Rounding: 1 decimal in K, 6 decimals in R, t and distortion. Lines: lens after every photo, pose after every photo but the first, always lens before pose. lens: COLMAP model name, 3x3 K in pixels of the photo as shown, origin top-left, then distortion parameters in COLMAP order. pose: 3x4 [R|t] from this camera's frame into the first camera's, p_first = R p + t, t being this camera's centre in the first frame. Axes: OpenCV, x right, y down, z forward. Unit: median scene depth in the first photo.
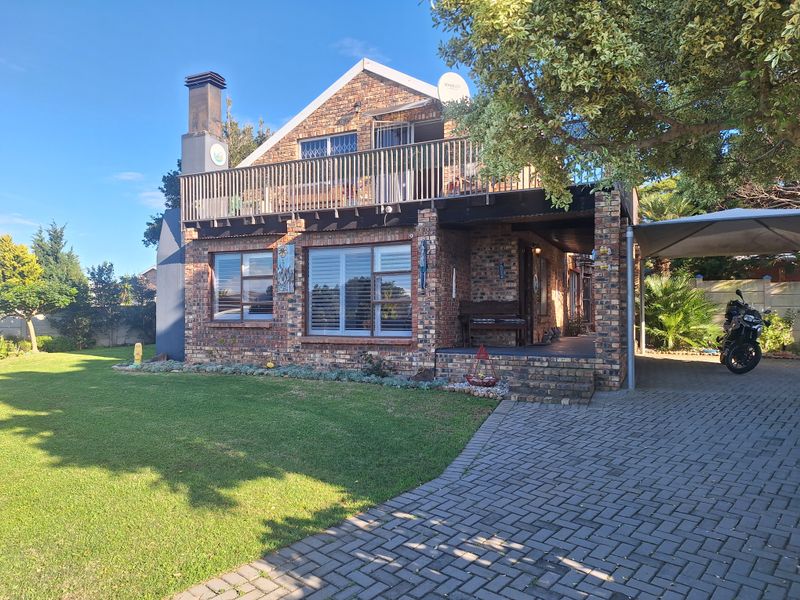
lens RADIAL K [[547.5, 0, 397.3], [0, 547.5, 299.8], [0, 0, 1]] dist [0.071319, -0.037833]
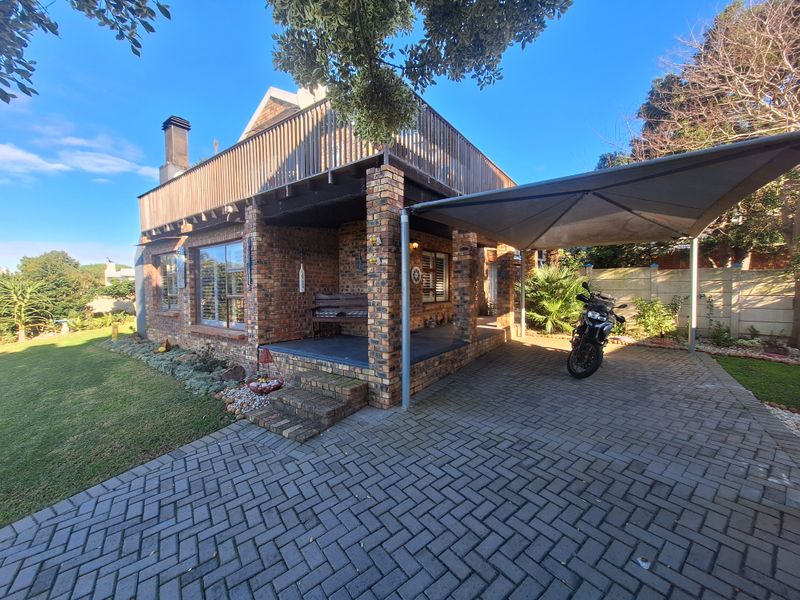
lens RADIAL K [[314.4, 0, 397.0], [0, 314.4, 298.4], [0, 0, 1]] dist [0.001586, 0.002003]
pose [[0.982499, -0.001193, -0.186262, 0.394082], [0.012189, 0.998248, 0.057896, -0.023888], [0.185867, -0.059153, 0.980793, 0.434273]]
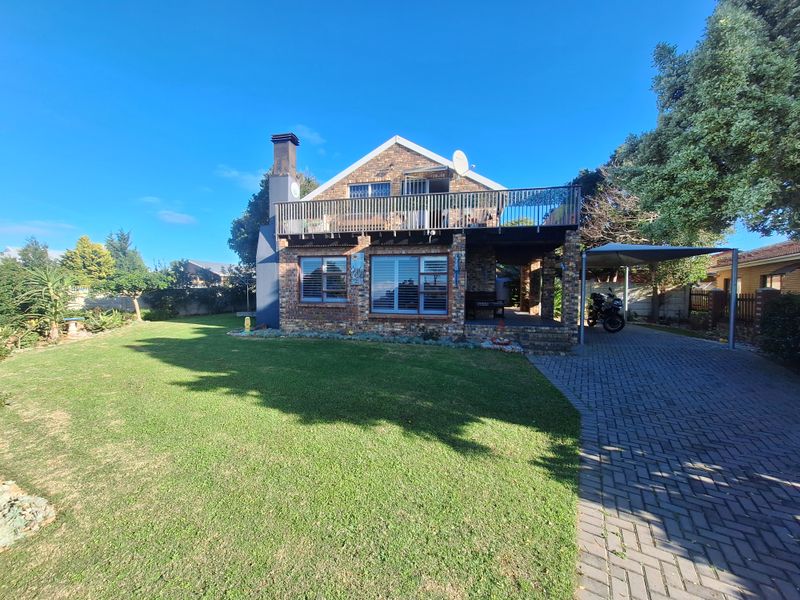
lens RADIAL K [[314.4, 0, 402.6], [0, 314.4, 297.5], [0, 0, 1]] dist [0.001586, 0.002003]
pose [[0.975216, 0.006210, 0.221169, -0.283670], [-0.015596, 0.999049, 0.040714, -0.015152], [-0.220706, -0.043154, 0.974385, 0.125697]]
